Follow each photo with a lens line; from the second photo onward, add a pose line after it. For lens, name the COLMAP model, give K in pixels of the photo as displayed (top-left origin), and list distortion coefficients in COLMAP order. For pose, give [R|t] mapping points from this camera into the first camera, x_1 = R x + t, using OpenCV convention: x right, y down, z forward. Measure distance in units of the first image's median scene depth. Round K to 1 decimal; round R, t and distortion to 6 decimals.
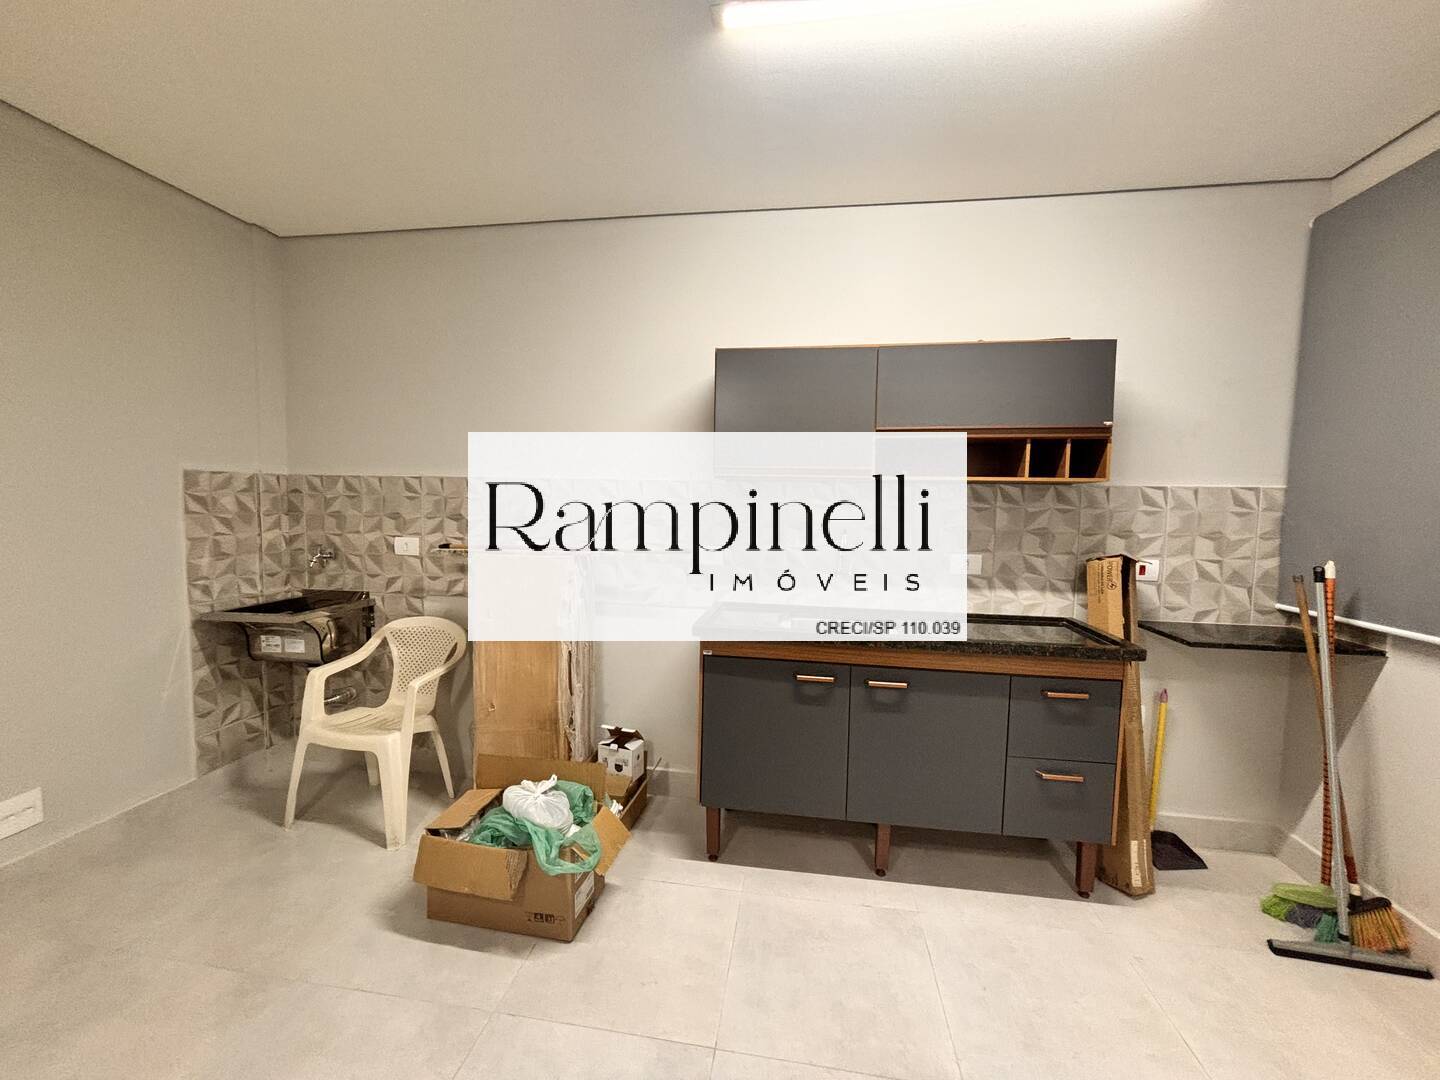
lens RADIAL K [[589.7, 0, 720.0], [0, 589.7, 540.0], [0, 0, 1]] dist [-0.022365, 0.006459]
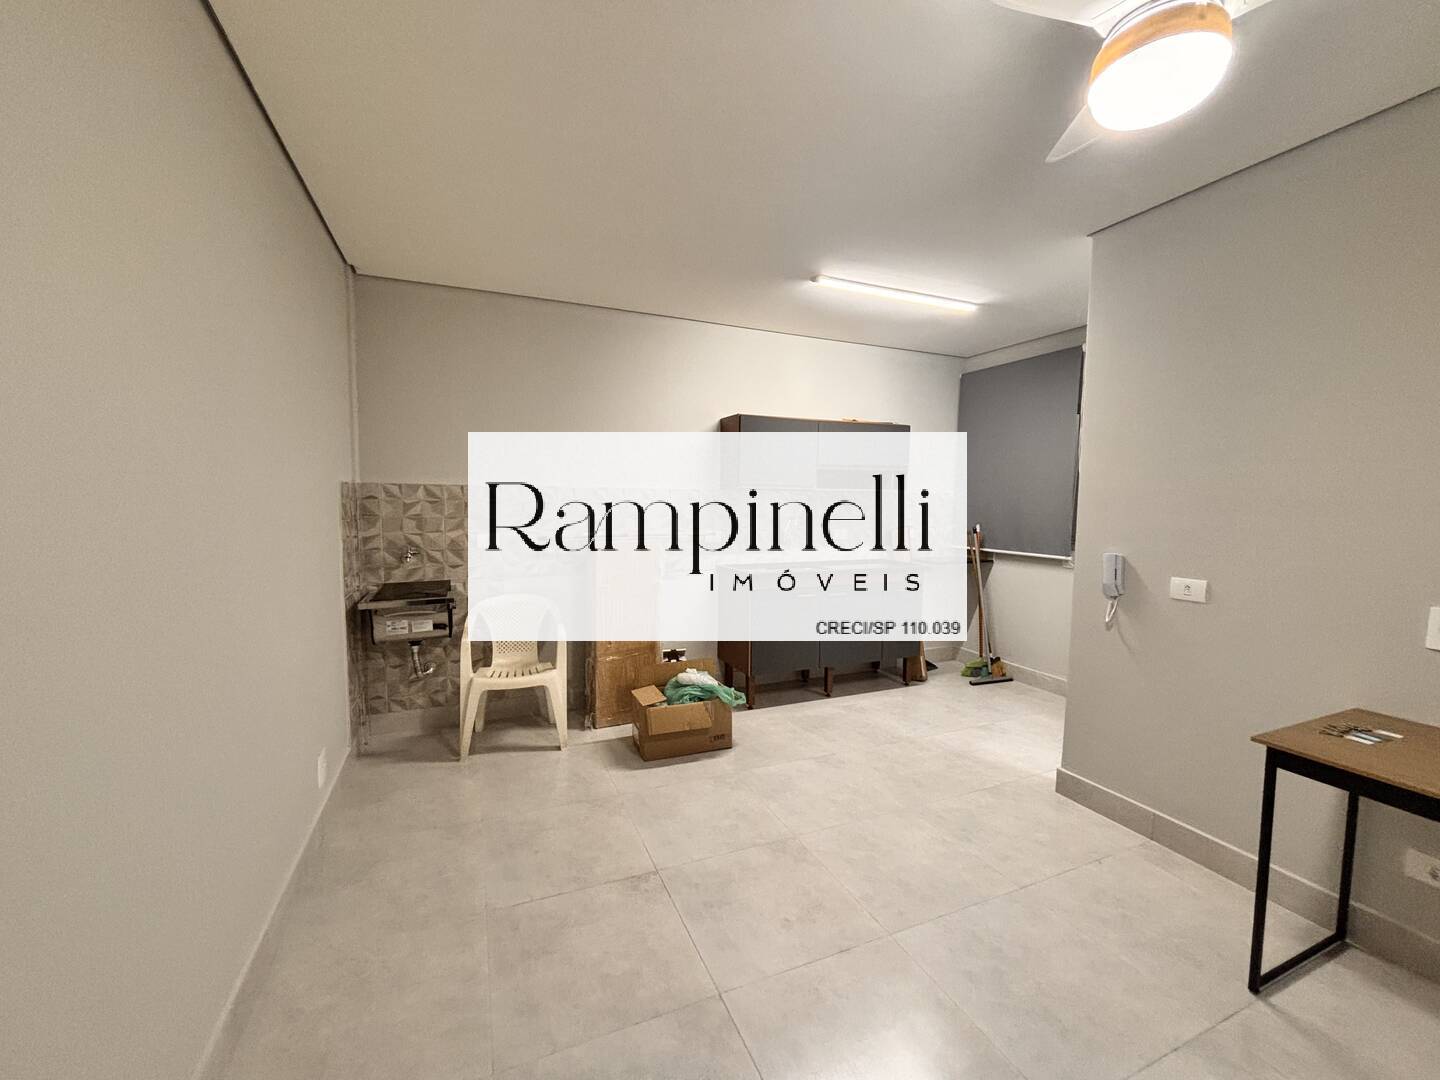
lens RADIAL K [[582.6, 0, 720.0], [0, 582.6, 540.0], [0, 0, 1]] dist [0.003302, 0.000300]
pose [[0.846525, -0.047653, 0.530212, -0.834000], [0.040434, 0.998864, 0.025217, -0.002599], [-0.530811, 0.000092, 0.847490, -0.355060]]
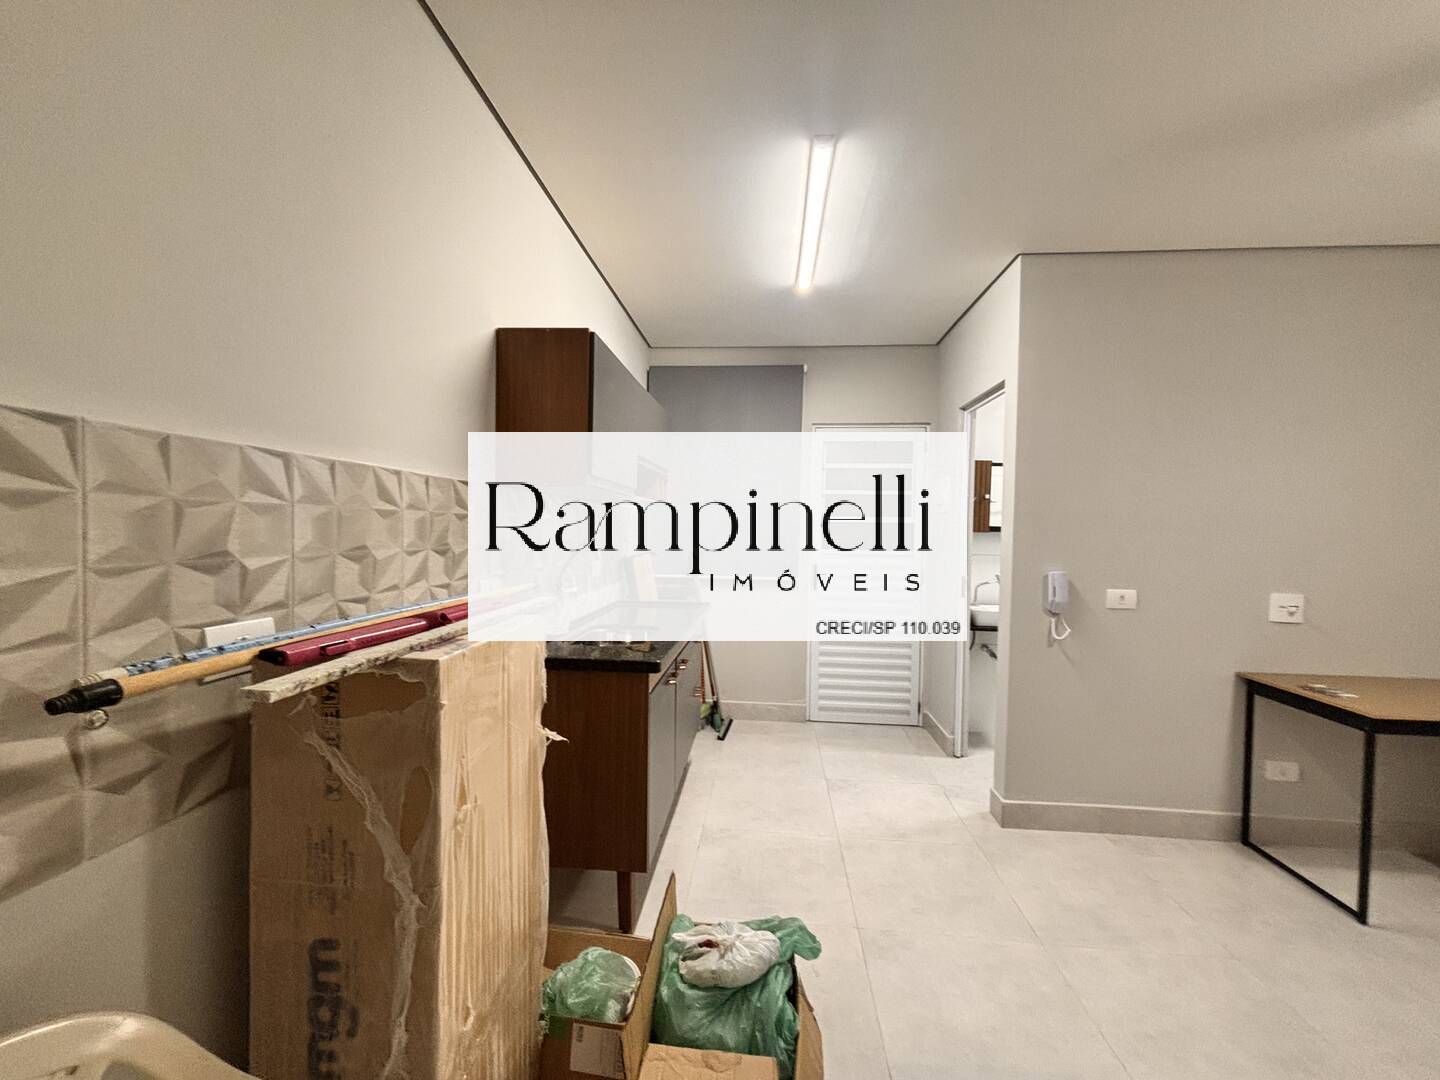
lens RADIAL K [[582.6, 0, 720.0], [0, 582.6, 540.0], [0, 0, 1]] dist [0.003302, 0.000300]
pose [[-0.067196, -0.041638, 0.996871, -0.721395], [0.047498, 0.997863, 0.044881, -0.056436], [-0.996609, 0.050365, -0.065075, 0.769479]]
